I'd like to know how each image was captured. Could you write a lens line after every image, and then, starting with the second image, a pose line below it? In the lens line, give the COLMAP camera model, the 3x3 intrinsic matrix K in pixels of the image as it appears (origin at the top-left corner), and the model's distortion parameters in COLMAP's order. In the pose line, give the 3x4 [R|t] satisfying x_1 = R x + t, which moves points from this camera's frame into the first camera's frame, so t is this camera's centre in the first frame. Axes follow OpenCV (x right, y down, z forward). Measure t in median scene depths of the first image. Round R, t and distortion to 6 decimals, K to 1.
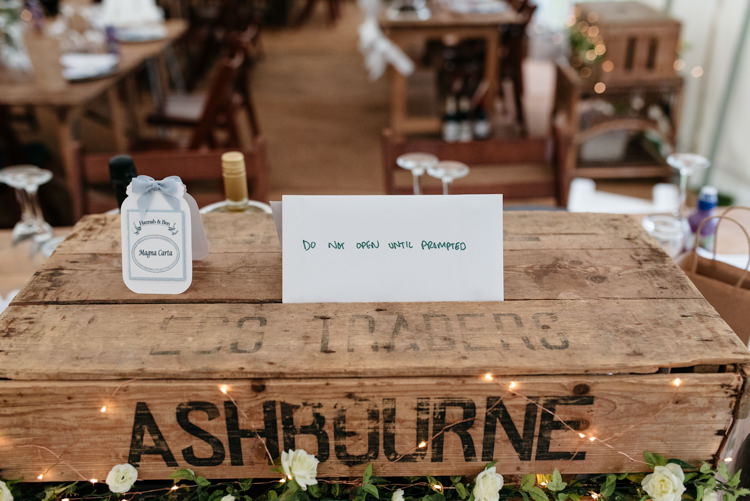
lens RADIAL K [[719.9, 0, 372.3], [0, 719.9, 253.7], [0, 0, 1]] dist [-0.002072, 0.000000]
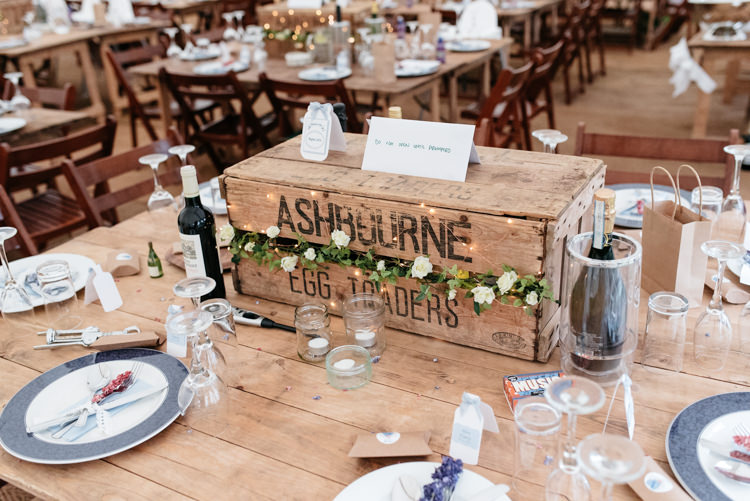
lens RADIAL K [[719.9, 0, 377.0], [0, 719.9, 249.0], [0, 0, 1]] dist [-0.002072, 0.000000]
pose [[0.862372, 0.165594, -0.478428, 1.003713], [-0.180600, 0.983444, 0.014858, 0.275152], [0.472968, 0.073591, 0.878001, -0.794532]]
